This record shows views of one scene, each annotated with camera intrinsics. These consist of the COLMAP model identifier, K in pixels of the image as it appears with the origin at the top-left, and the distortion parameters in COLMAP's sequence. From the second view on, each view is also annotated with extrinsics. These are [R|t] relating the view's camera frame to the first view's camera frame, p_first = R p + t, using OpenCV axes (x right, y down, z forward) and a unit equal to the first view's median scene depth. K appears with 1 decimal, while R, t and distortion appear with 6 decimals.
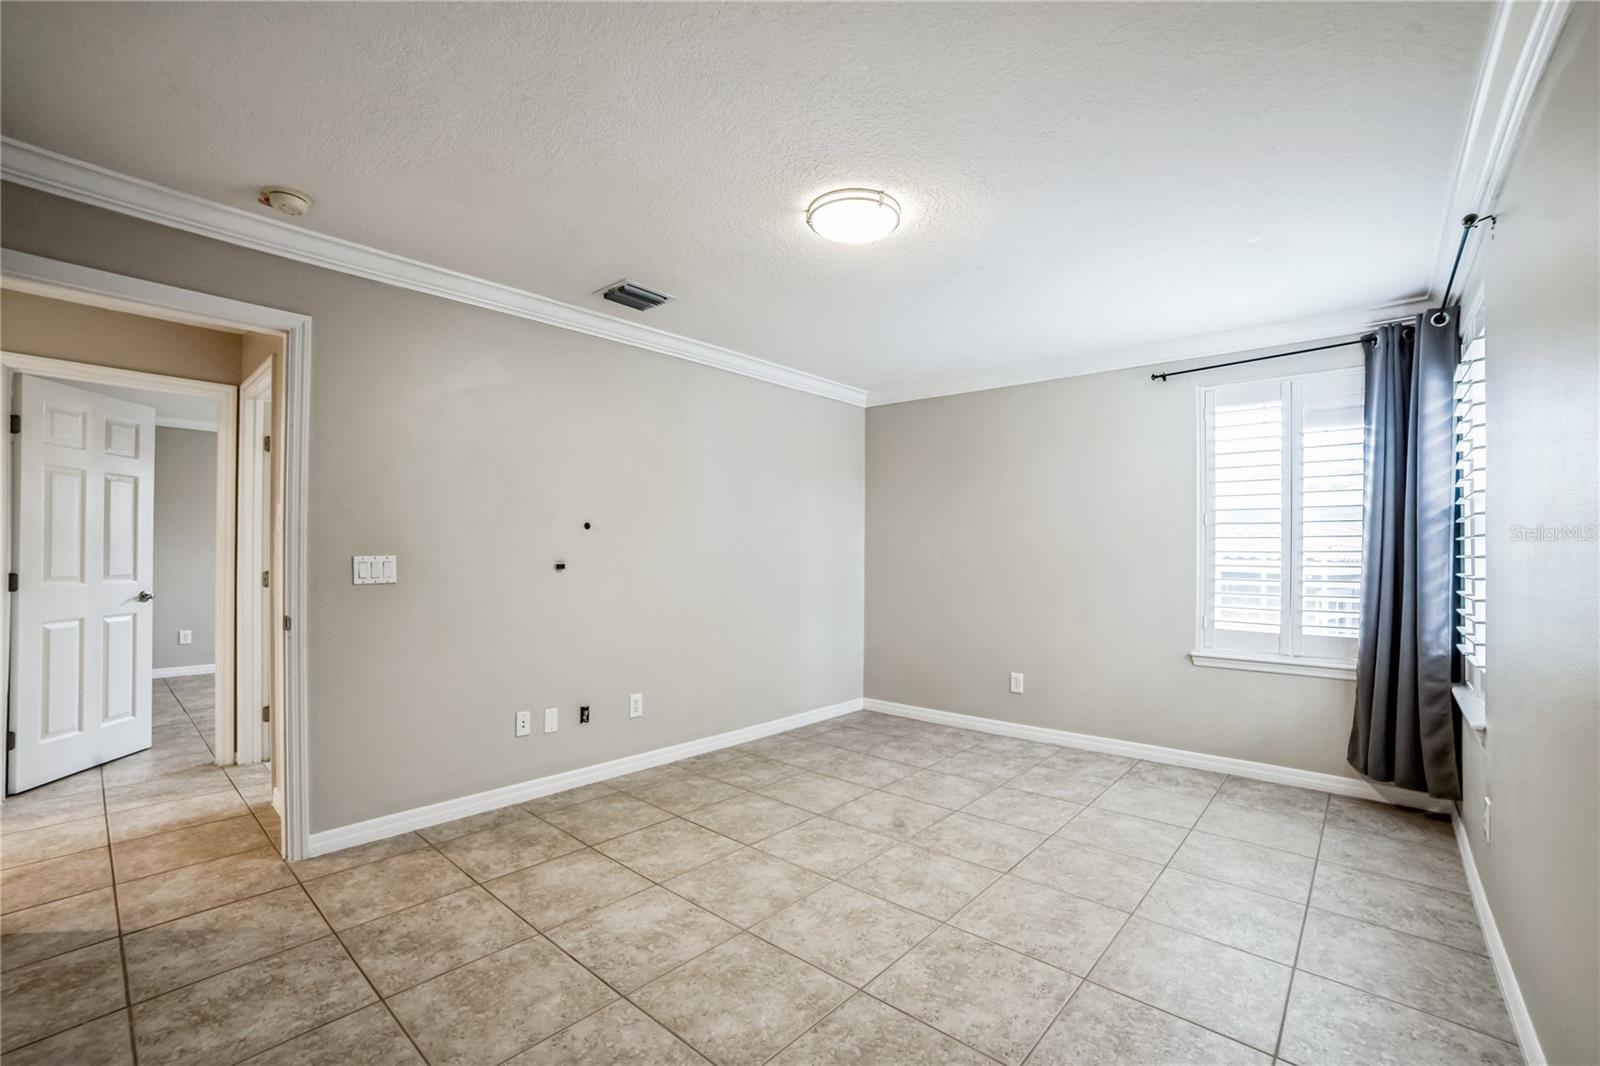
lens RADIAL K [[713.7, 0, 835.1], [0, 713.7, 563.6], [0, 0, 1]] dist [-0.110304, 0.045143]
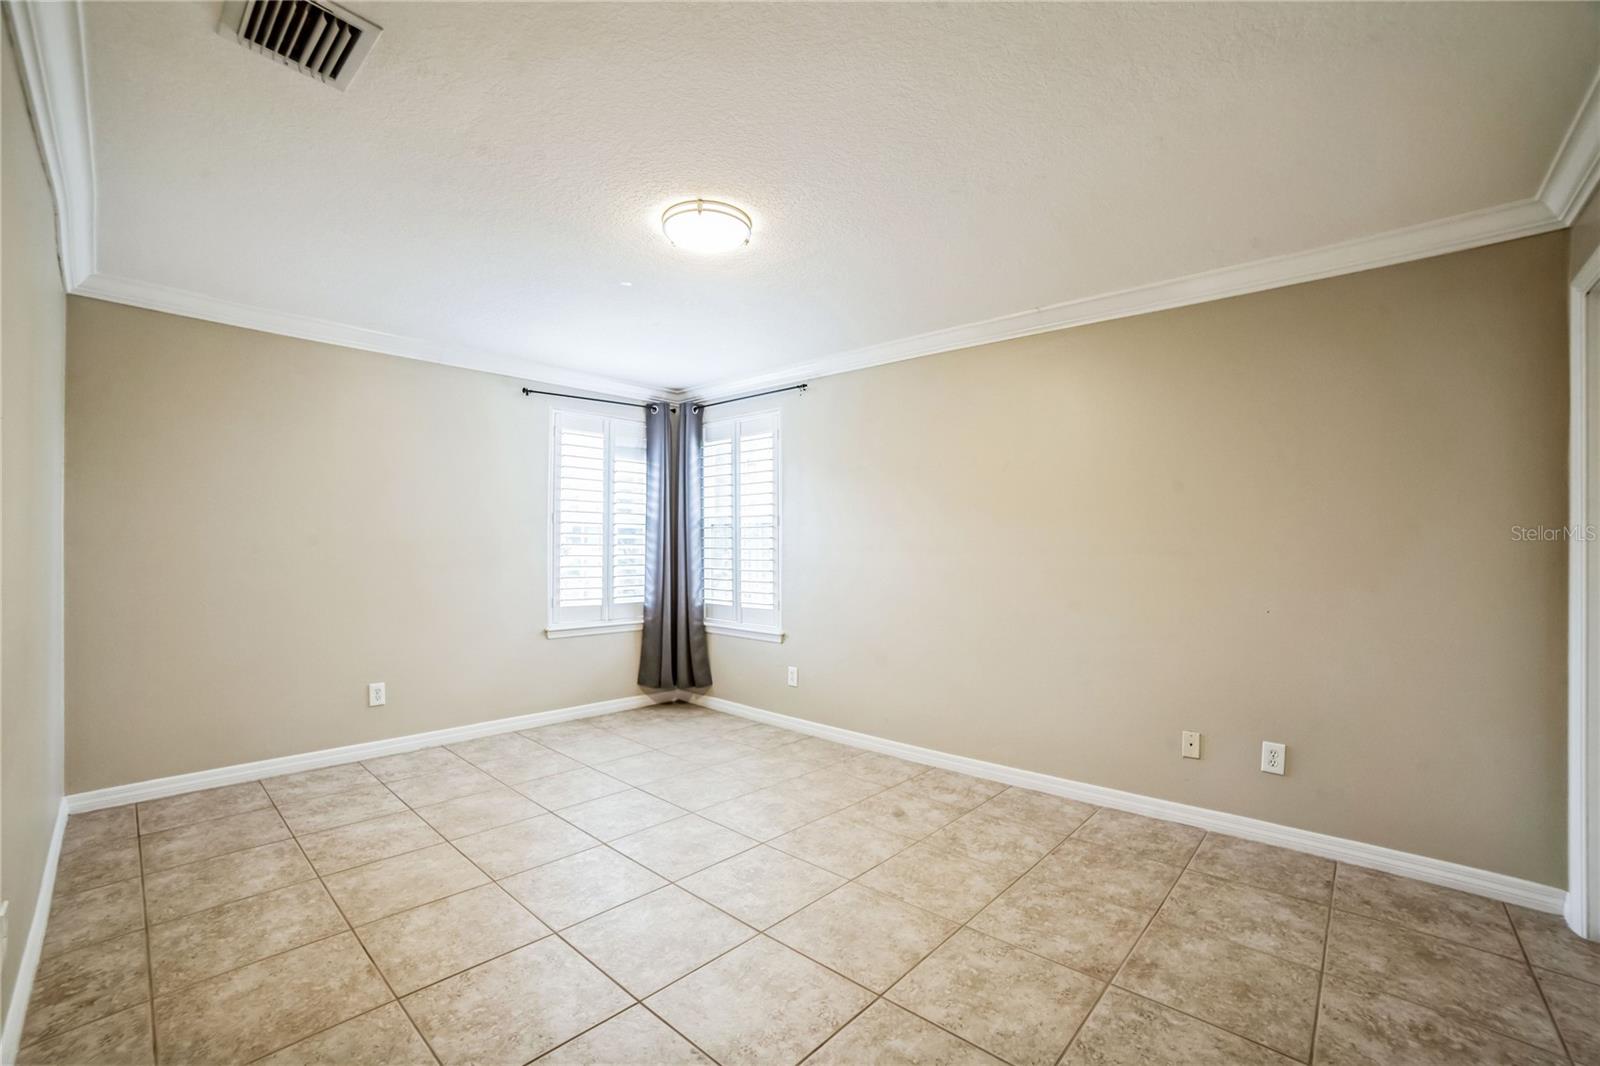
lens RADIAL K [[677.6, 0, 792.7], [0, 677.6, 539.8], [0, 0, 1]] dist [-0.106280, 0.036068]
pose [[0.023111, 0.001625, 0.999732, -0.692881], [0.008801, 0.999960, -0.001829, -0.021470], [-0.999694, 0.008841, 0.023096, 0.600644]]
